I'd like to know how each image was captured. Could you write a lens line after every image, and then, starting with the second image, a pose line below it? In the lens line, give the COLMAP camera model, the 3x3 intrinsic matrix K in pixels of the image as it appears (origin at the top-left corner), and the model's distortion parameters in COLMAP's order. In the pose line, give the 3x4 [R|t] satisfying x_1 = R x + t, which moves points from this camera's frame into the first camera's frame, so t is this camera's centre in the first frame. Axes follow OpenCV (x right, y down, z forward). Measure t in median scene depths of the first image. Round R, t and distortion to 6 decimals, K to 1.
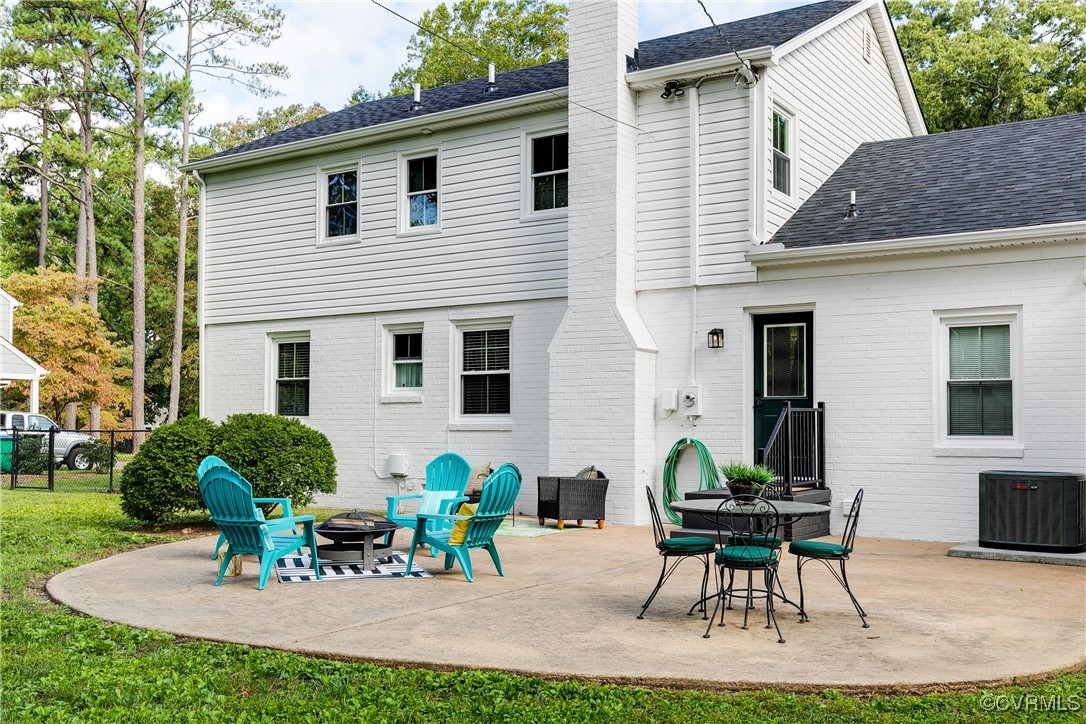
lens RADIAL K [[1069.2, 0, 542.9], [0, 1069.2, 355.1], [0, 0, 1]] dist [-0.005283, 0.000000]
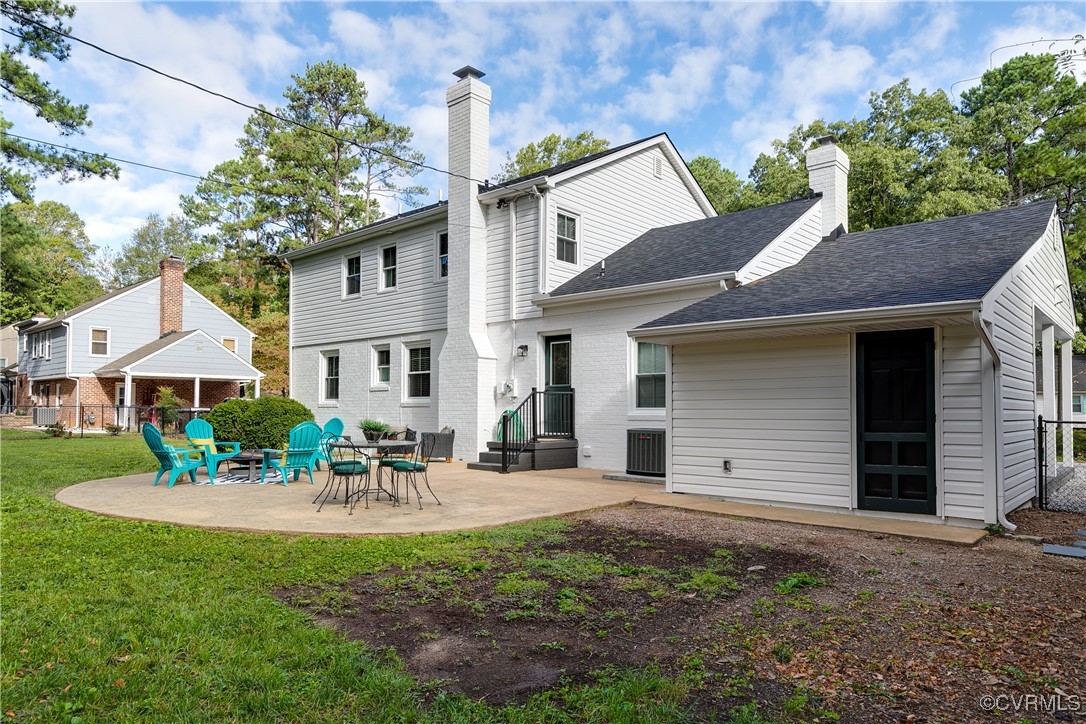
lens RADIAL K [[685.1, 0, 544.7], [0, 685.1, 365.6], [0, 0, 1]] dist [-0.001432, -0.001280]
pose [[0.989238, -0.010185, -0.145958, 0.313684], [0.010800, 0.999936, 0.003424, 0.003734], [0.145914, -0.004963, 0.989285, -0.055126]]
